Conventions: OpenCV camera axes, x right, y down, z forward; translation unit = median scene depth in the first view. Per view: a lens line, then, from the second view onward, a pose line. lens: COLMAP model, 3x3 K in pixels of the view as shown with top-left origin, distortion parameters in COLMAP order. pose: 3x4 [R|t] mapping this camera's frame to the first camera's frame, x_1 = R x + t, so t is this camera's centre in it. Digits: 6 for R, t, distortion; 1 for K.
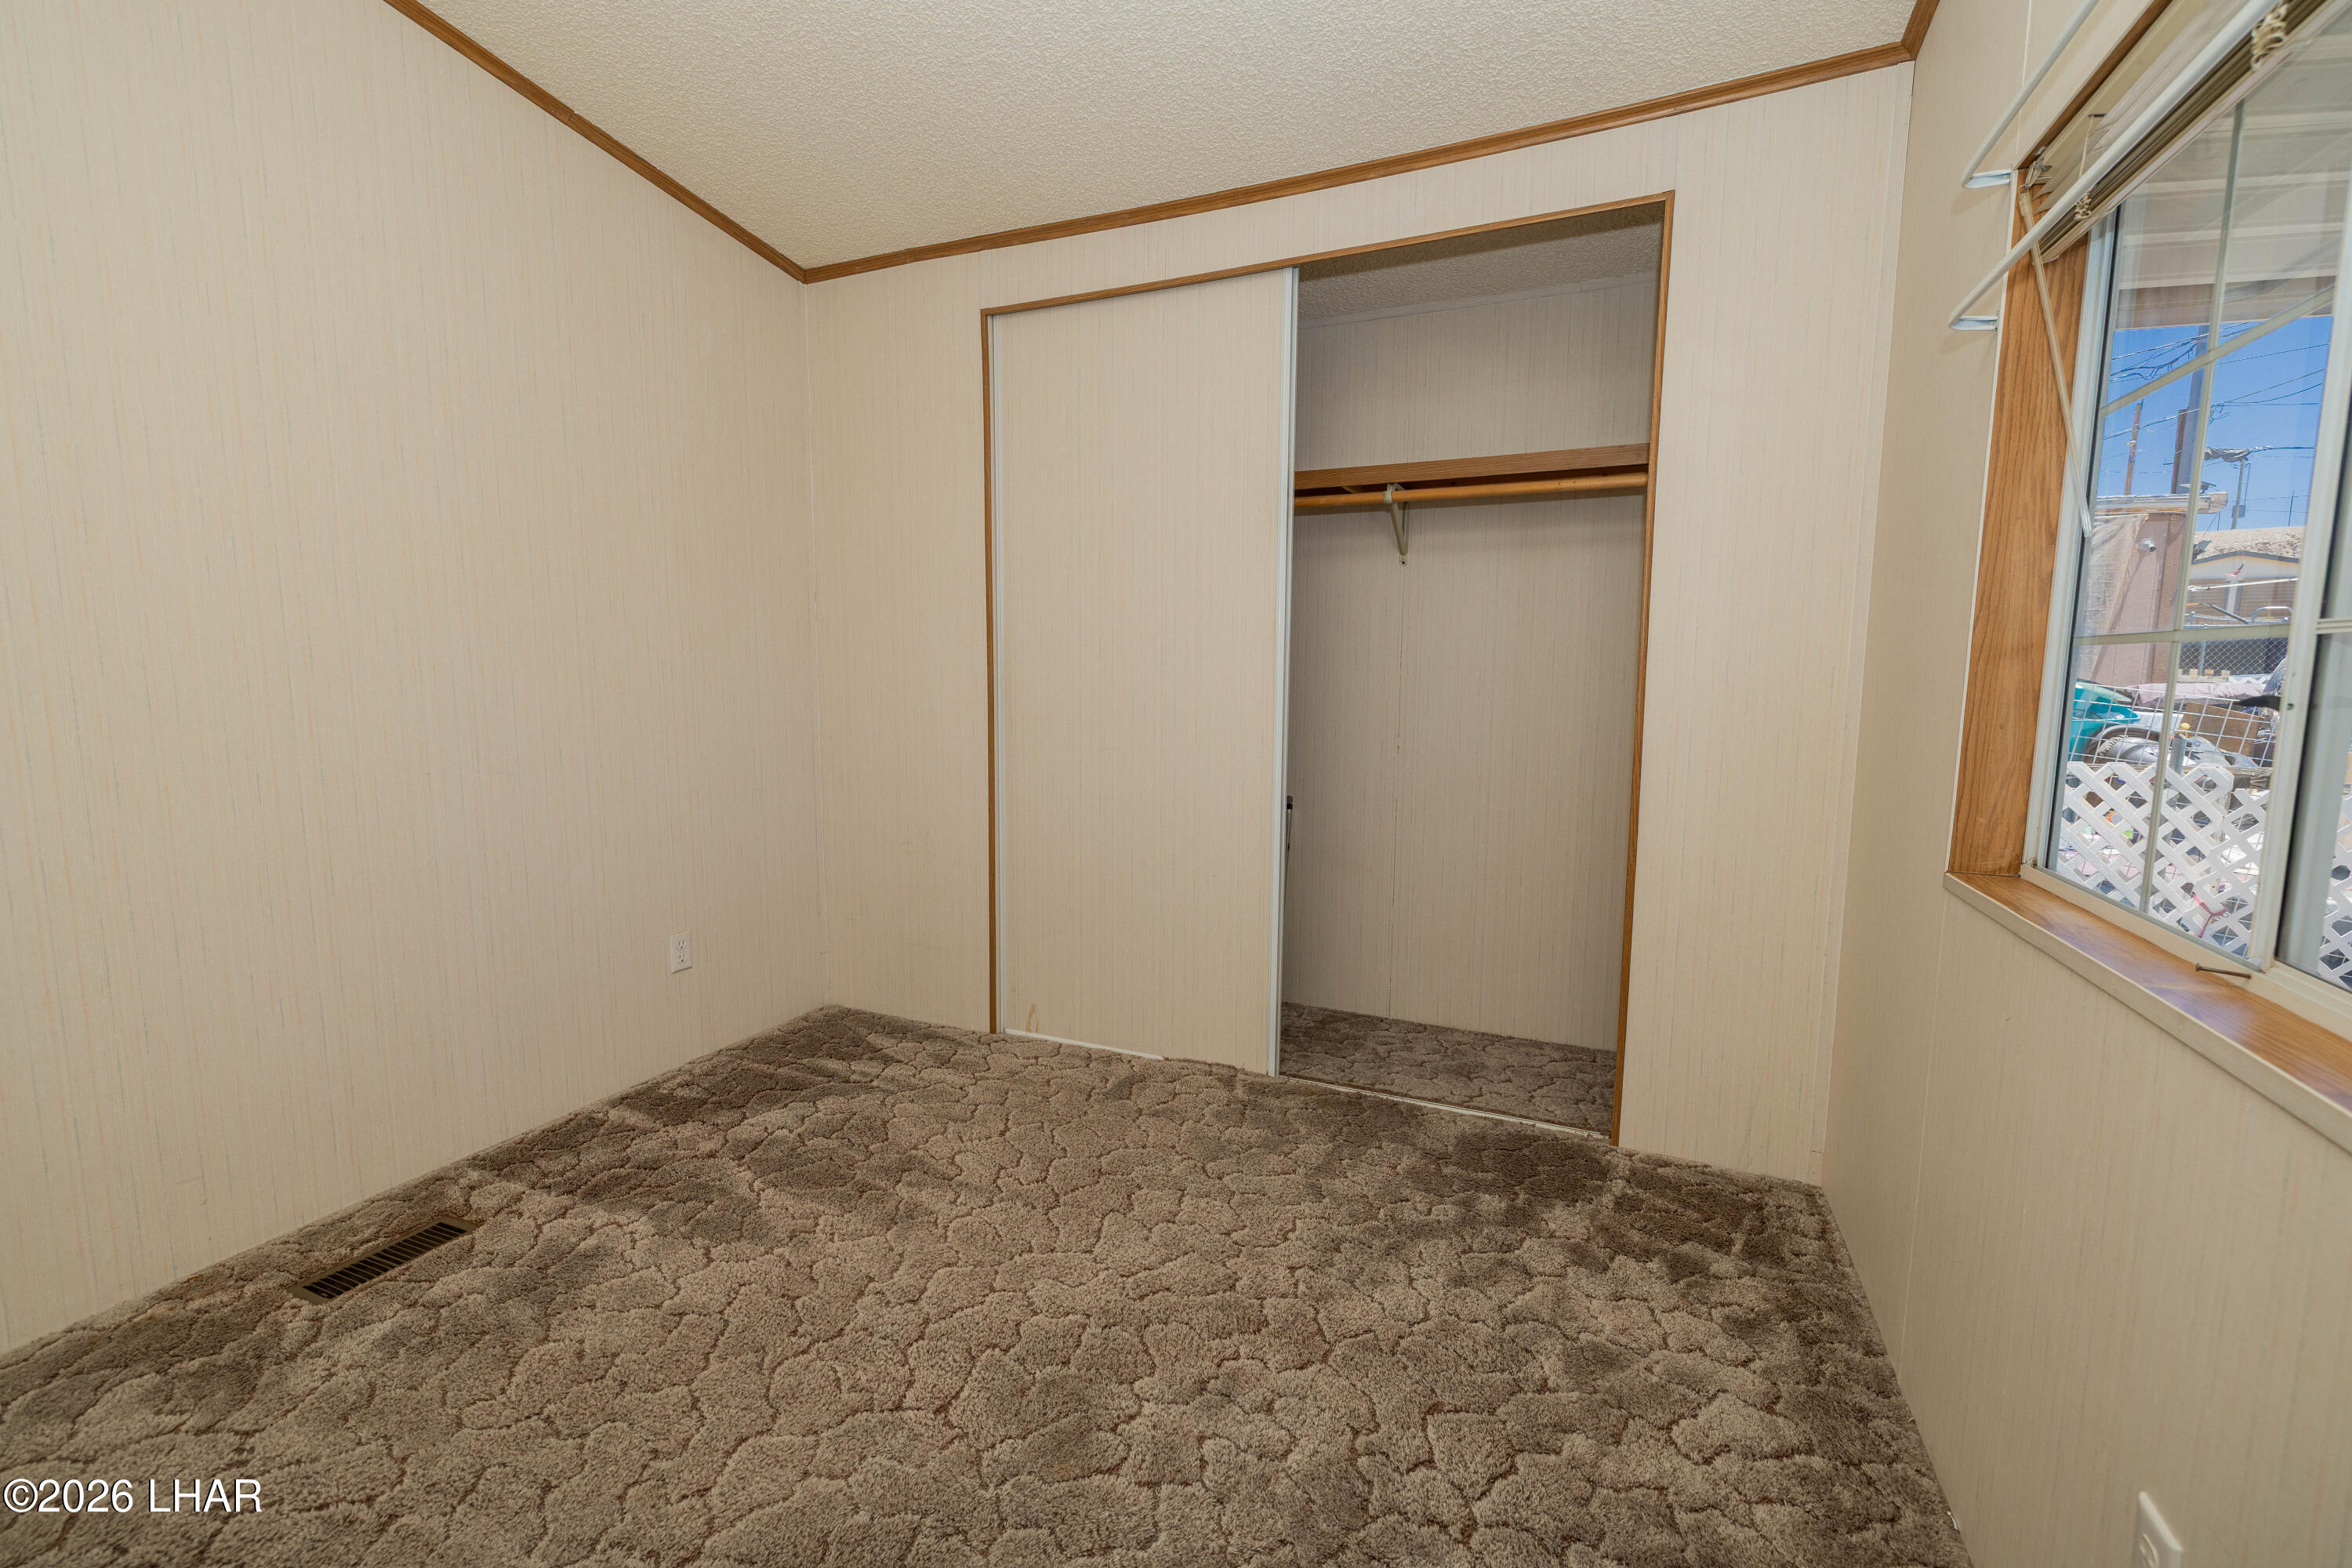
lens RADIAL K [[987.6, 0, 1177.5], [0, 987.6, 781.0], [0, 0, 1]] dist [0.003219, -0.000611]
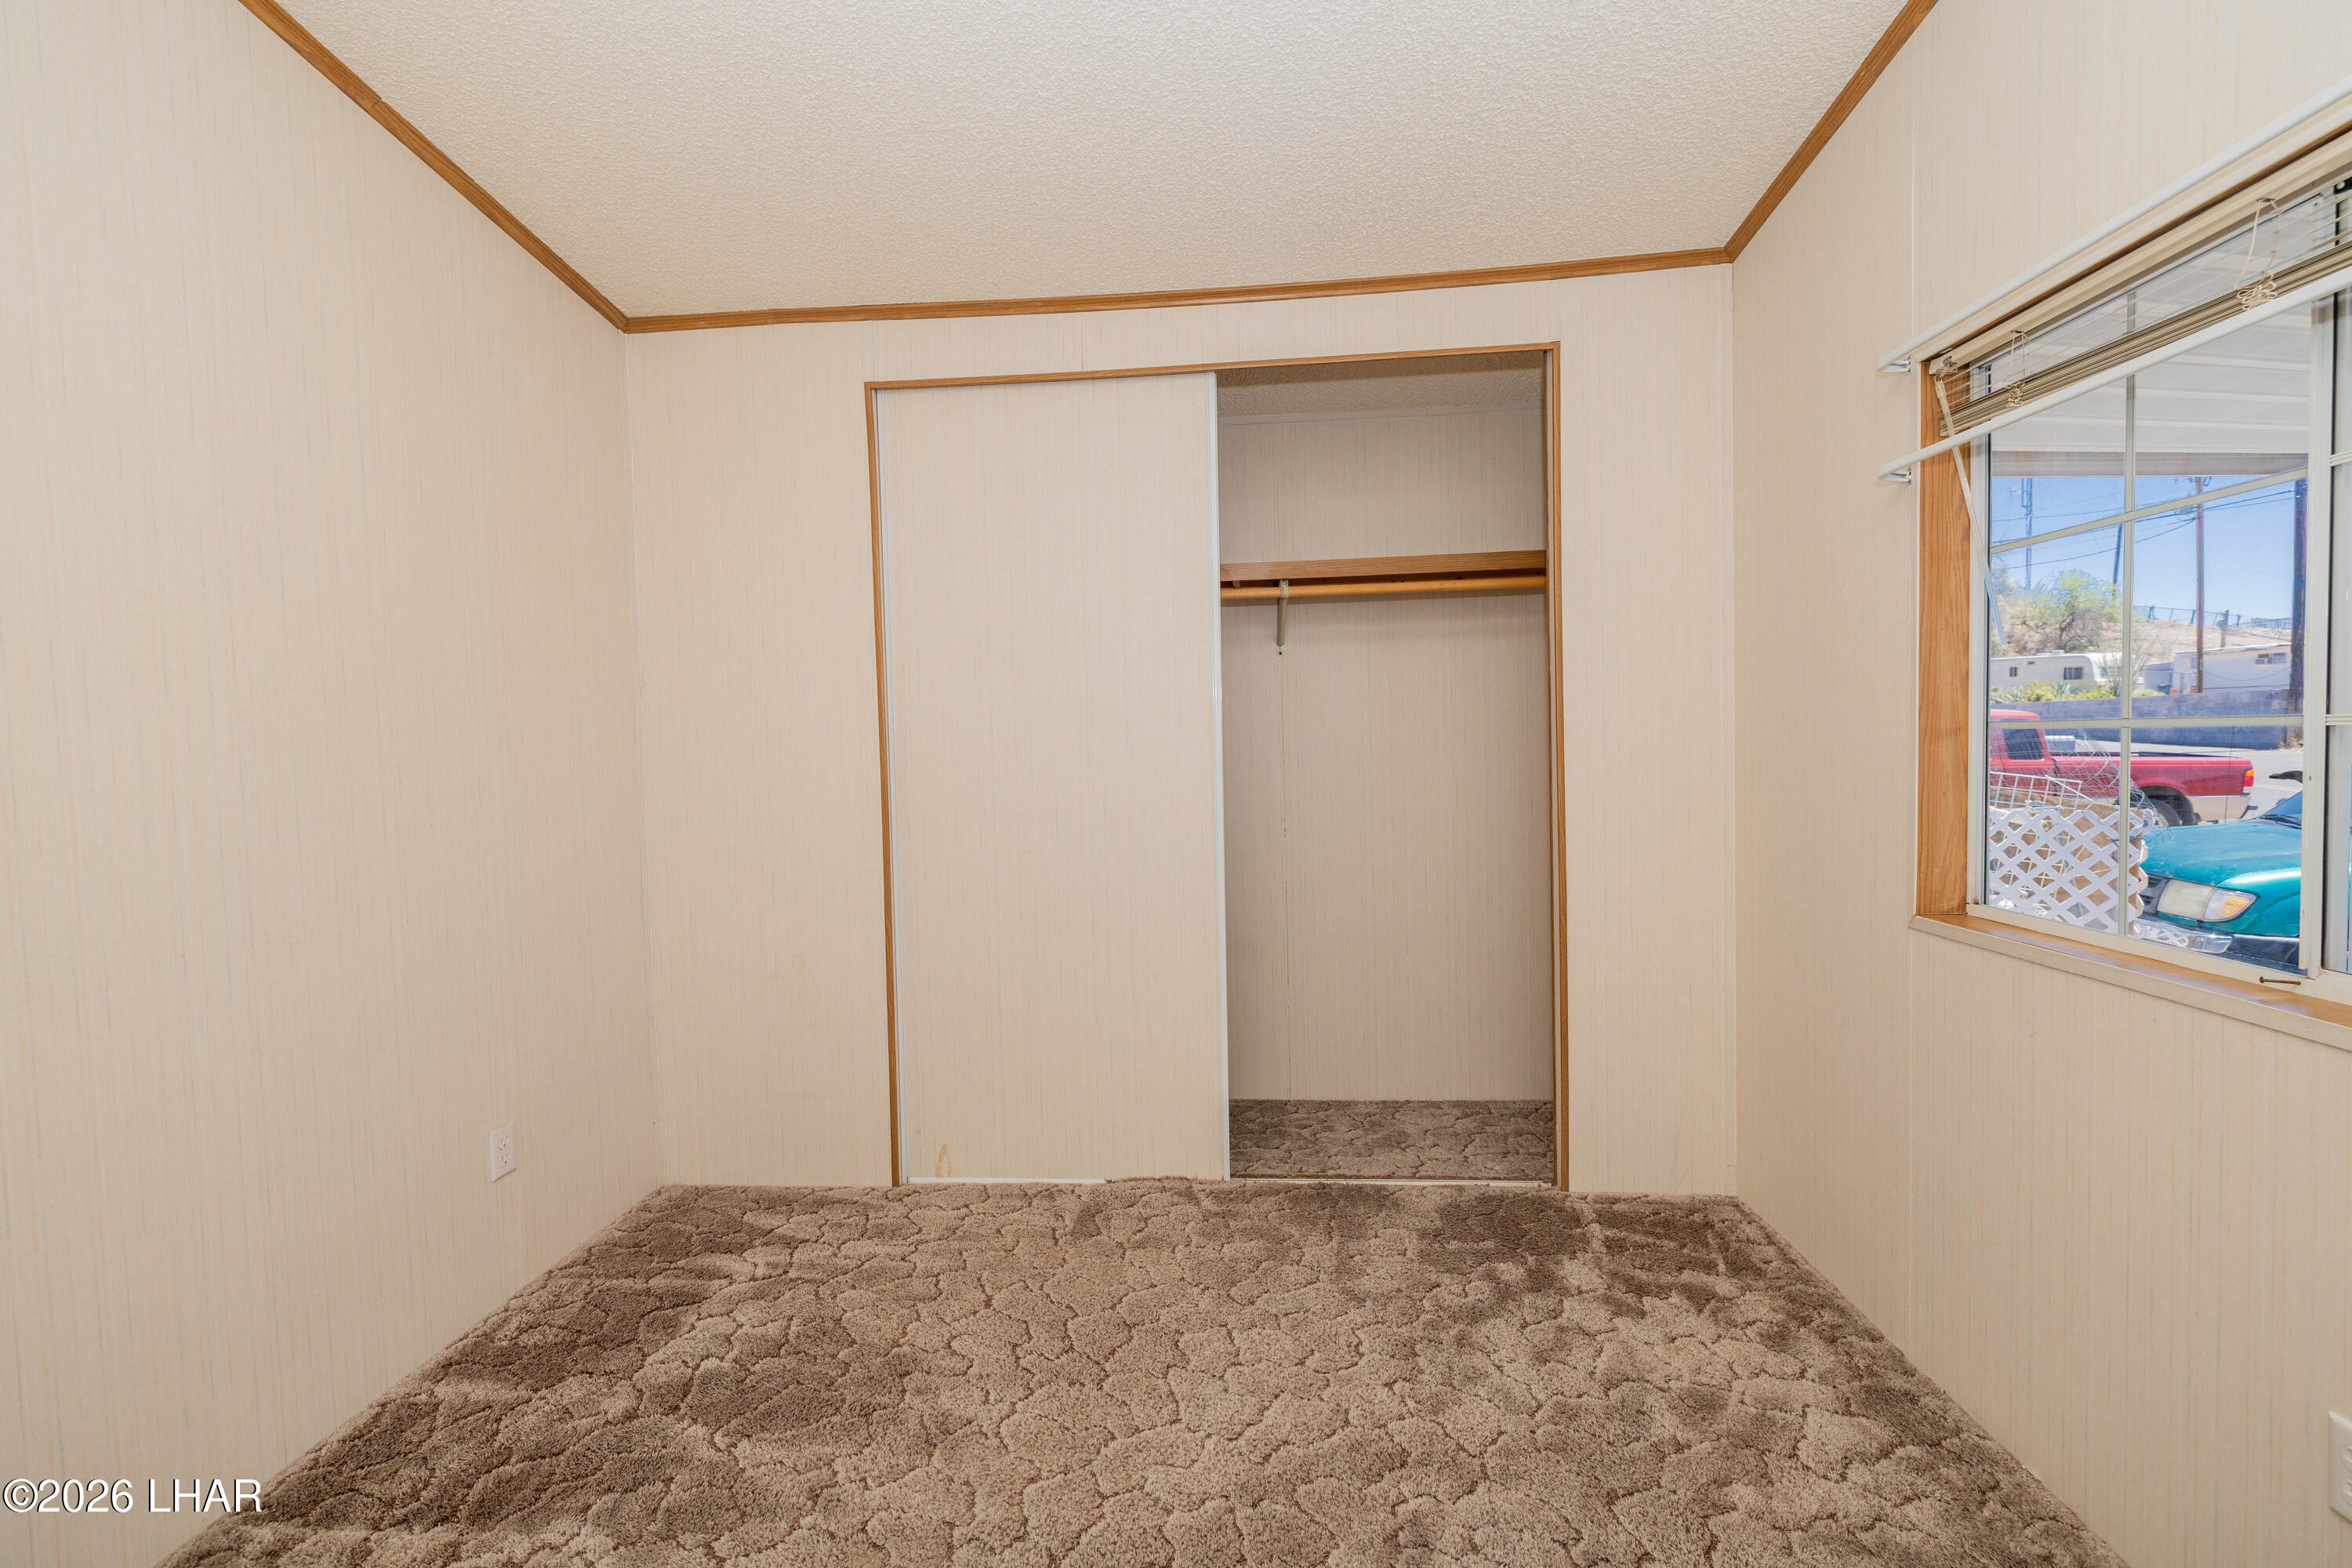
lens RADIAL K [[987.6, 0, 1174.9], [0, 987.6, 779.7], [0, 0, 1]] dist [0.003219, -0.000611]
pose [[0.942840, -0.042837, 0.330480, -0.312498], [0.068728, 0.995379, -0.067056, -0.035892], [-0.326080, 0.085936, 0.941428, 0.093548]]
